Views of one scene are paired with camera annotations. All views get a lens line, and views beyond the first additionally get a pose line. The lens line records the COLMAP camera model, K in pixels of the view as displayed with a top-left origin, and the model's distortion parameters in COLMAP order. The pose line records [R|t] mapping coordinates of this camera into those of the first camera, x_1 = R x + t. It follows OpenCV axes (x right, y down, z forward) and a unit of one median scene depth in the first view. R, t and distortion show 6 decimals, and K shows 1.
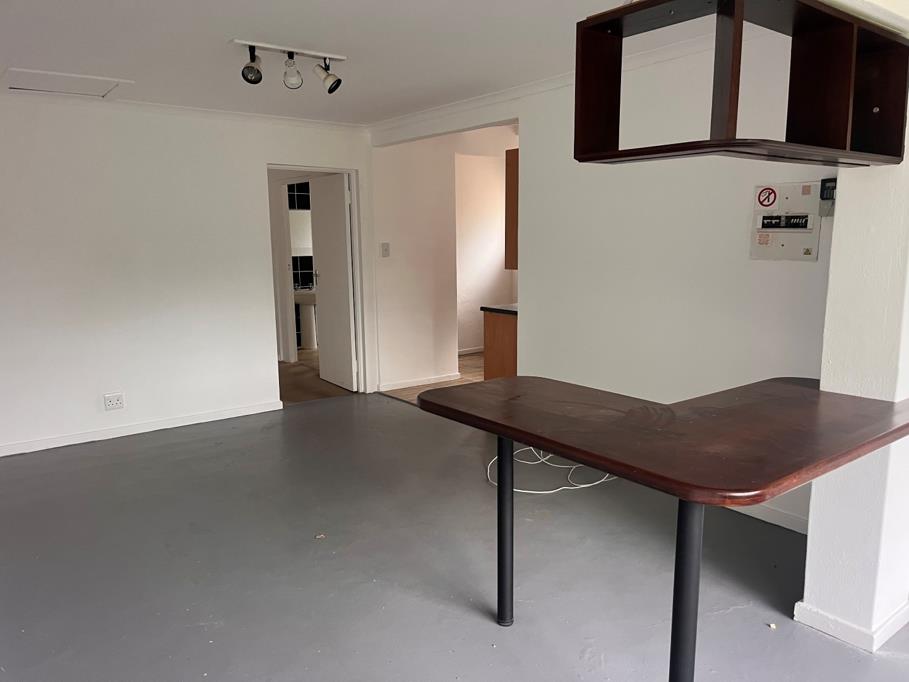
lens RADIAL K [[682.5, 0, 454.5], [0, 682.5, 341.0], [0, 0, 1]] dist [0.084242, -0.133425]
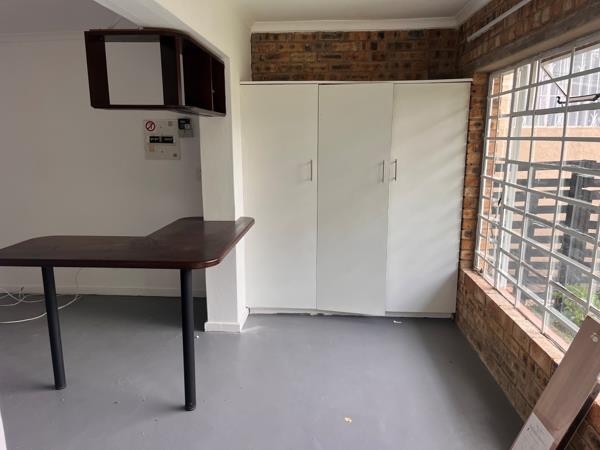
lens RADIAL K [[450.5, 0, 300.0], [0, 450.5, 225.0], [0, 0, 1]] dist [0.084242, -0.133425]
pose [[0.658041, -0.133975, 0.740968, -0.298600], [0.113523, 0.990448, 0.078265, 0.008064], [-0.744375, 0.032615, 0.666965, -0.147018]]
